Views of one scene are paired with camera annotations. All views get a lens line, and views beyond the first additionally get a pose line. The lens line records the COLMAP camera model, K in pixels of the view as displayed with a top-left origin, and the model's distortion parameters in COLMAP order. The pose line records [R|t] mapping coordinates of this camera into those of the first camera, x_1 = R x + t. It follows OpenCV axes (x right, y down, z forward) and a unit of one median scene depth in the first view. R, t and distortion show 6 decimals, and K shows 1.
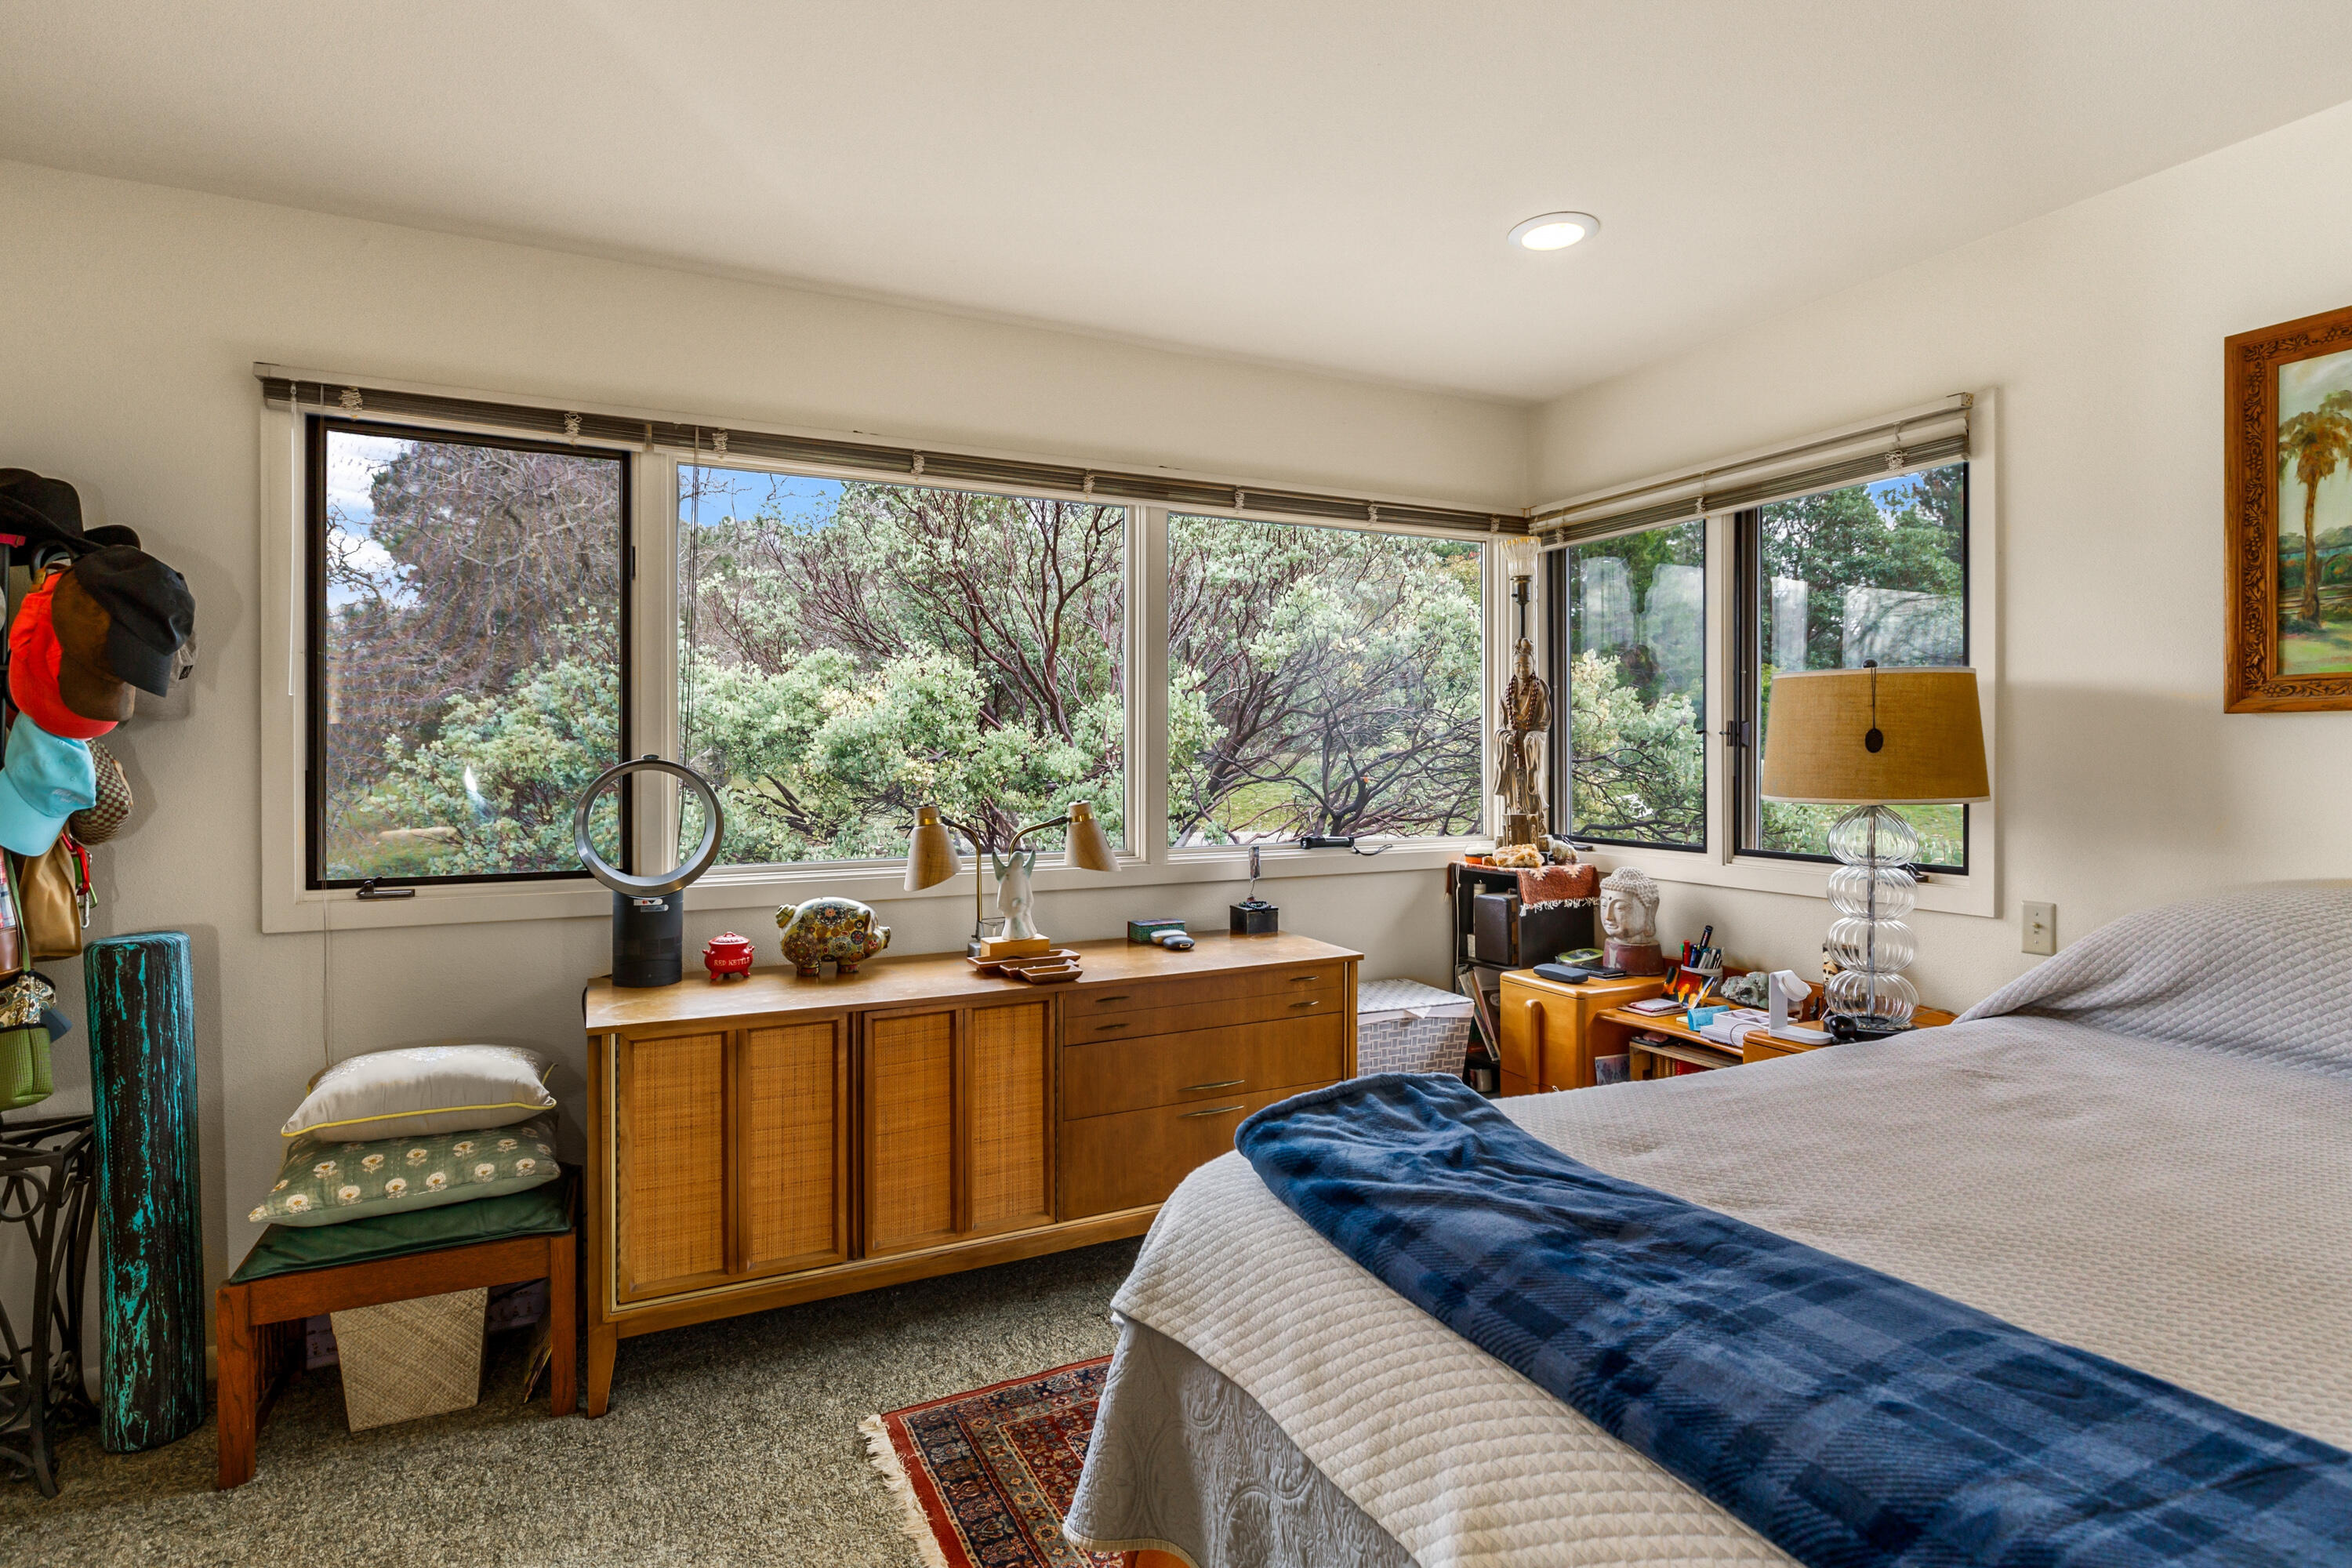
lens RADIAL K [[1181.3, 0, 1176.5], [0, 1181.3, 756.1], [0, 0, 1]] dist [0.001413, 0.000663]
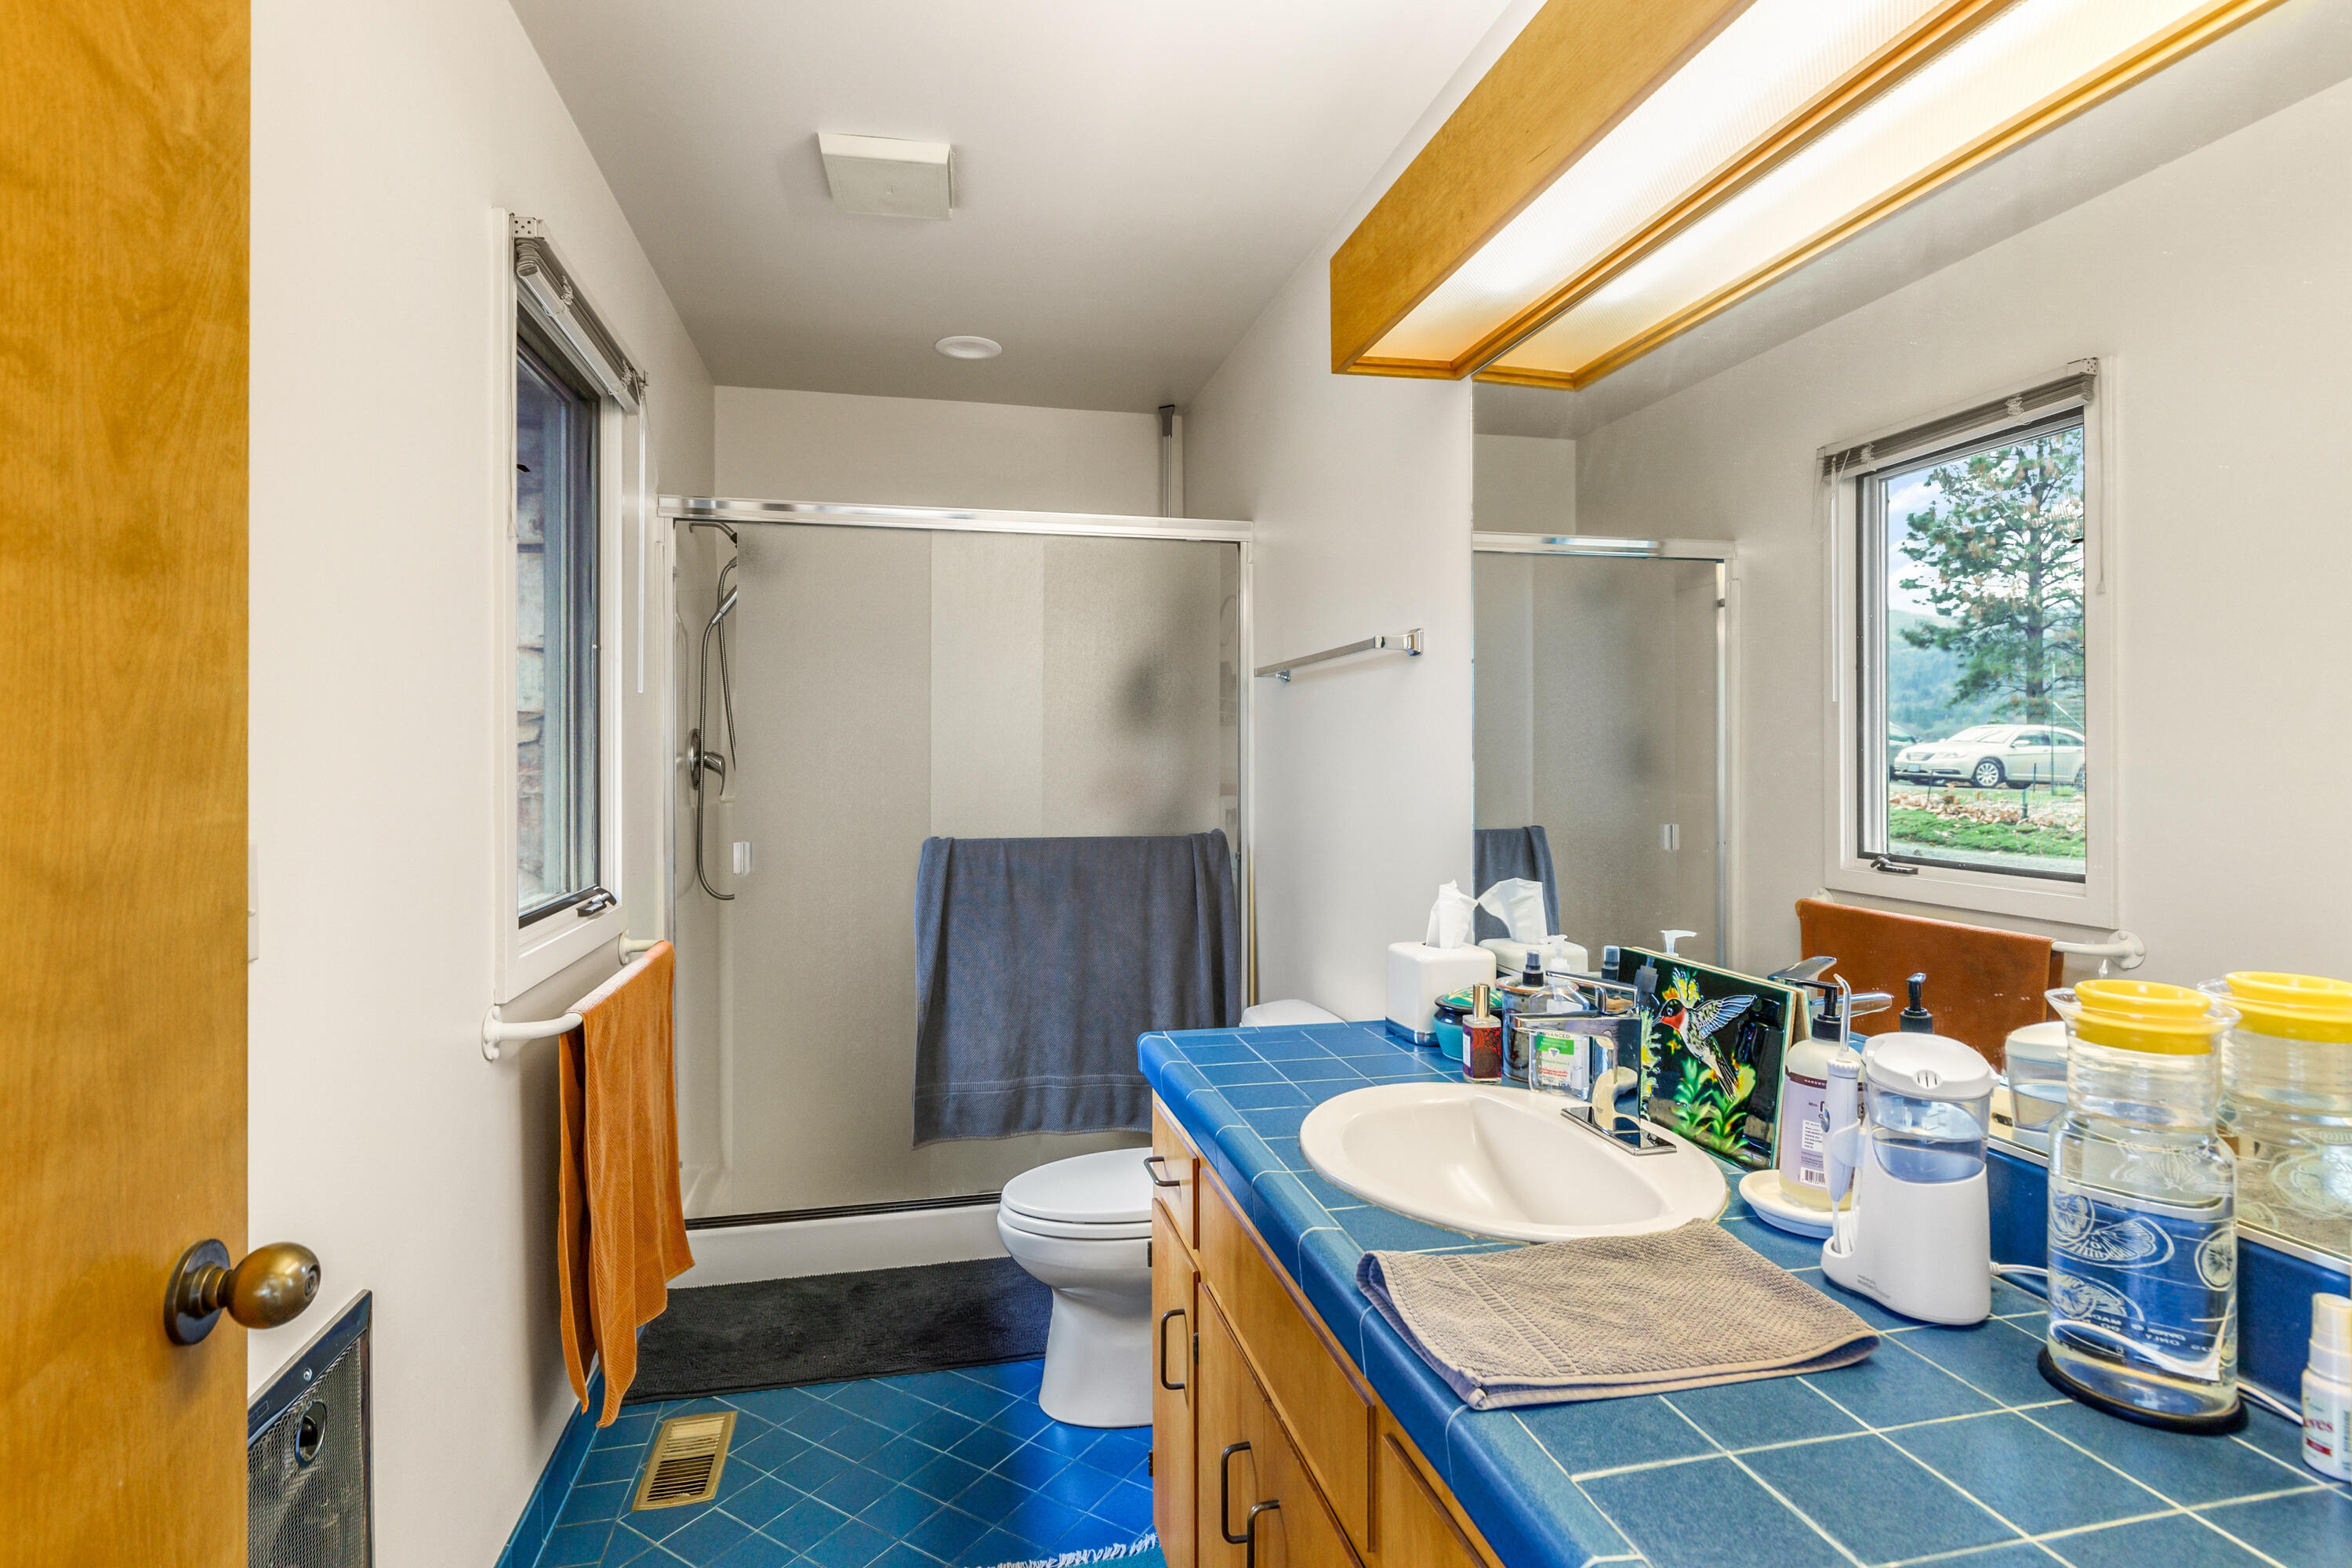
lens RADIAL K [[1181.3, 0, 1176.5], [0, 1181.3, 756.1], [0, 0, 1]] dist [0.001413, 0.000663]
pose [[-0.235248, -0.002225, -0.971933, 0.595842], [0.001988, 0.999994, -0.002770, 0.007826], [0.971933, -0.002584, -0.235242, 0.562116]]
